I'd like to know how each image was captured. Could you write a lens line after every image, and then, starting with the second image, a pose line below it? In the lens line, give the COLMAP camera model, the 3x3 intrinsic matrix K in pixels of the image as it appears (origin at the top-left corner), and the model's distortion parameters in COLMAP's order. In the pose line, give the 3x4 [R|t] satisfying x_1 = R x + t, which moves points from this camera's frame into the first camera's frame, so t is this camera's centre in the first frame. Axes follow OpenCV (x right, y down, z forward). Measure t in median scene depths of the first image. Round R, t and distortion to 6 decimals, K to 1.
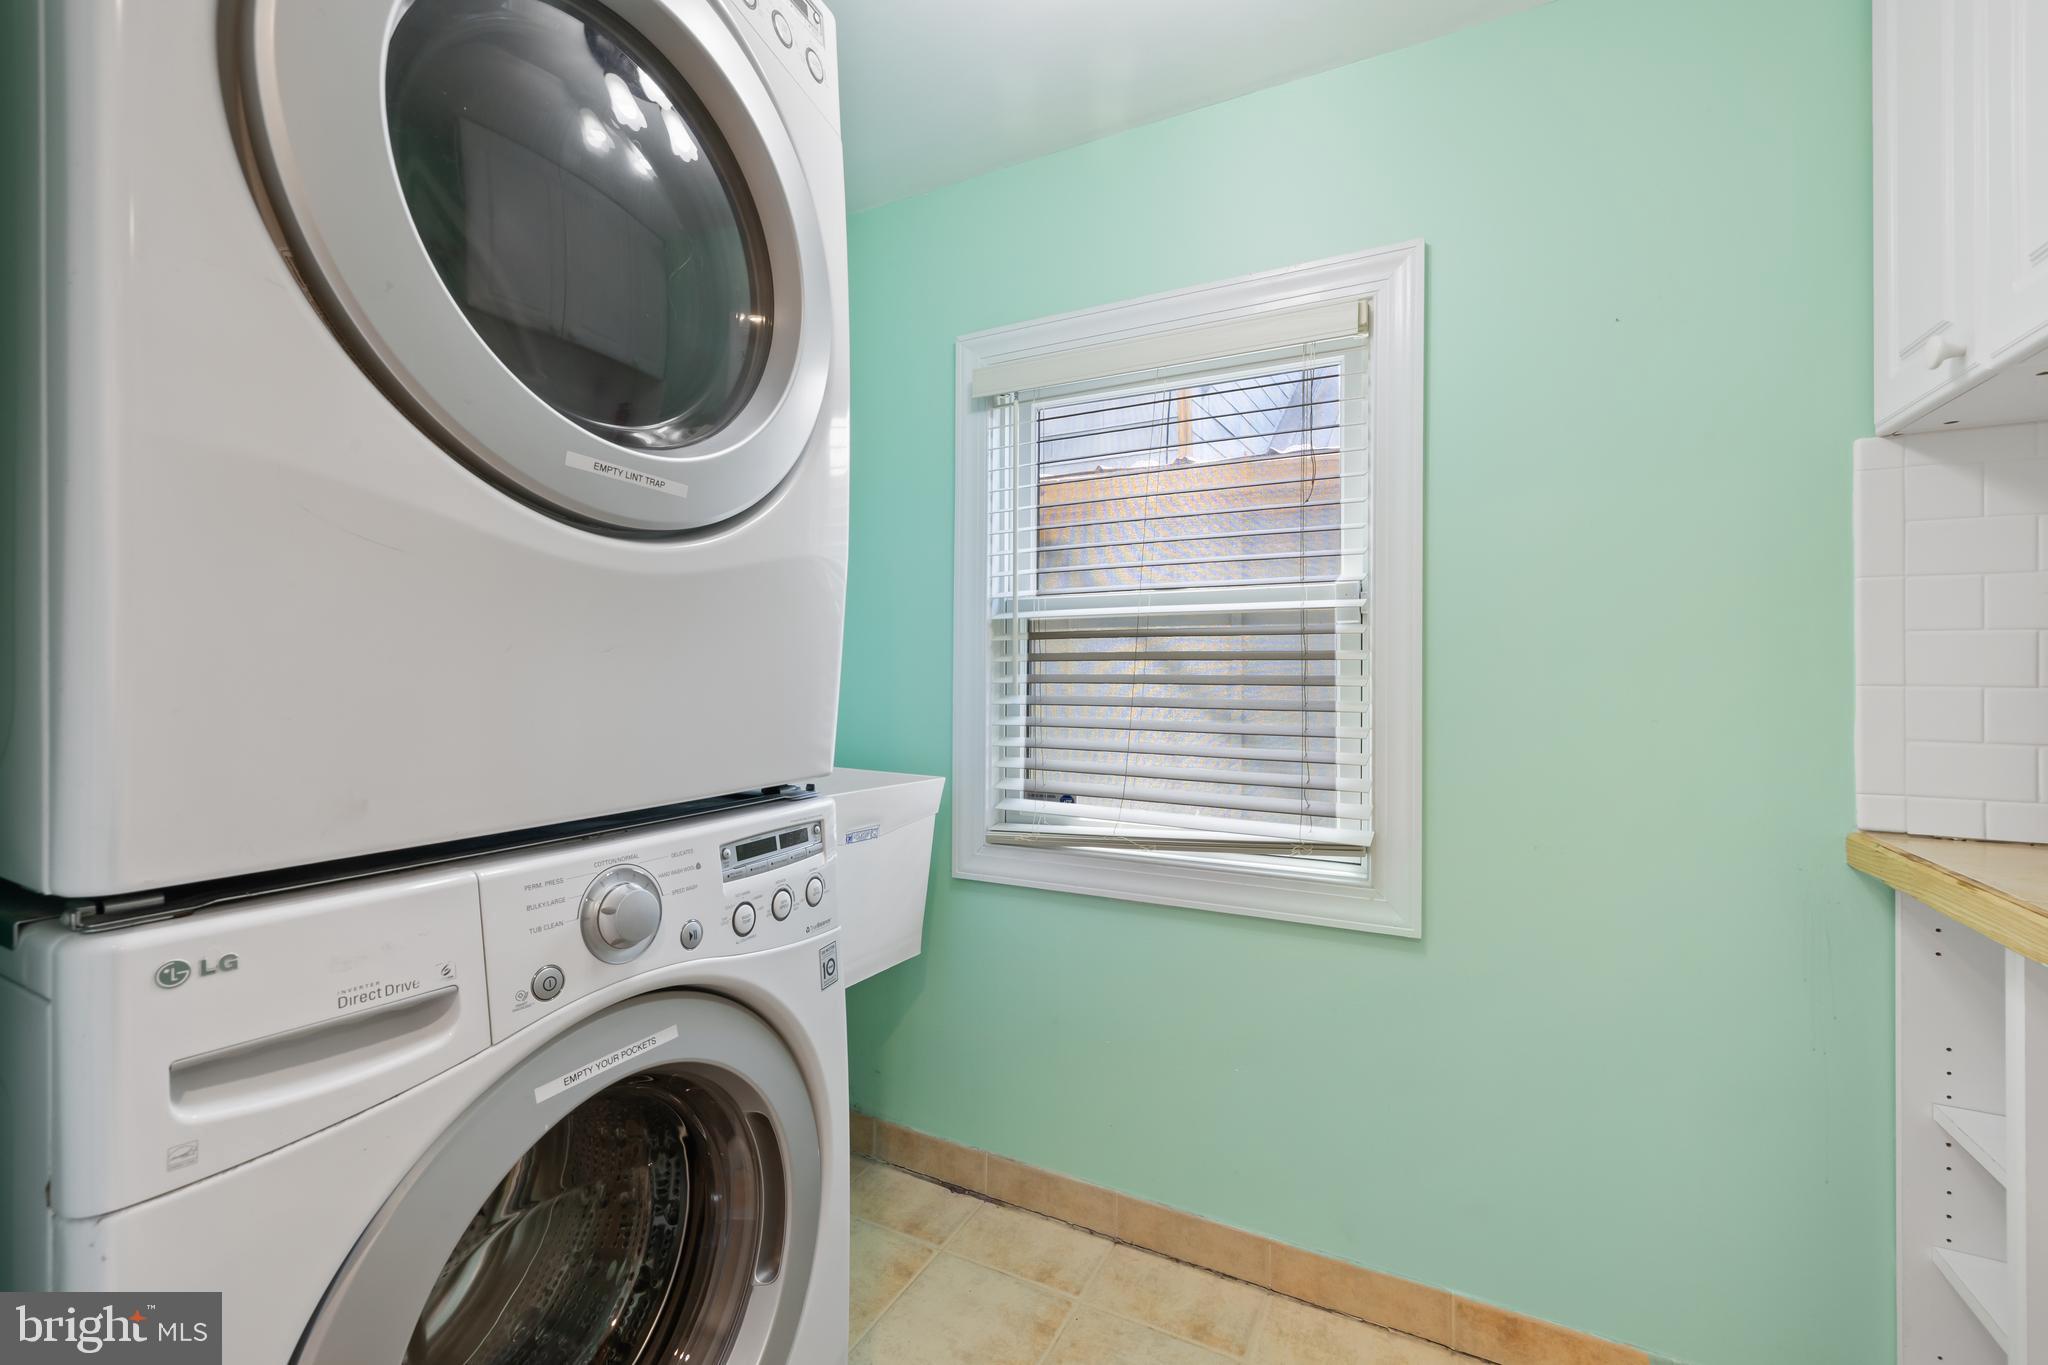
lens RADIAL K [[859.1, 0, 954.0], [0, 859.1, 659.2], [0, 0, 1]] dist [0.005744, 0.001030]
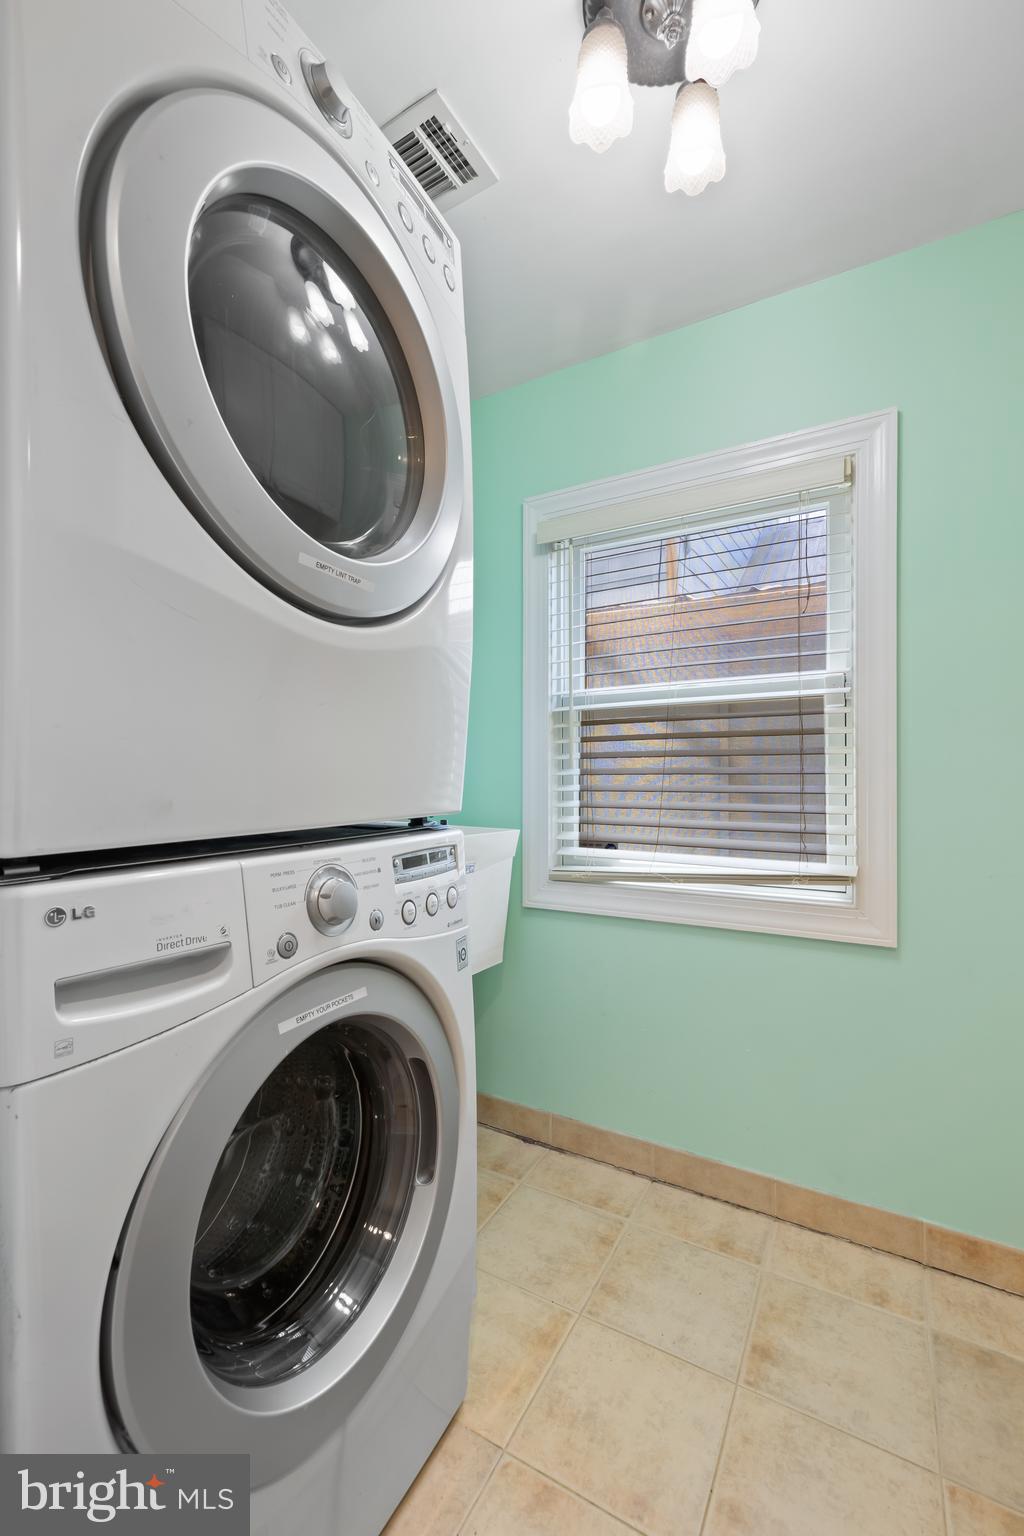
lens RADIAL K [[644.4, 0, 438.9], [0, 644.4, 777.5], [0, 0, 1]] dist [0.005744, 0.001030]
pose [[0.999014, -0.007525, -0.043753, -0.102517], [0.007638, 0.999968, 0.002420, 0.060518], [0.043733, -0.002752, 0.999039, -0.002257]]
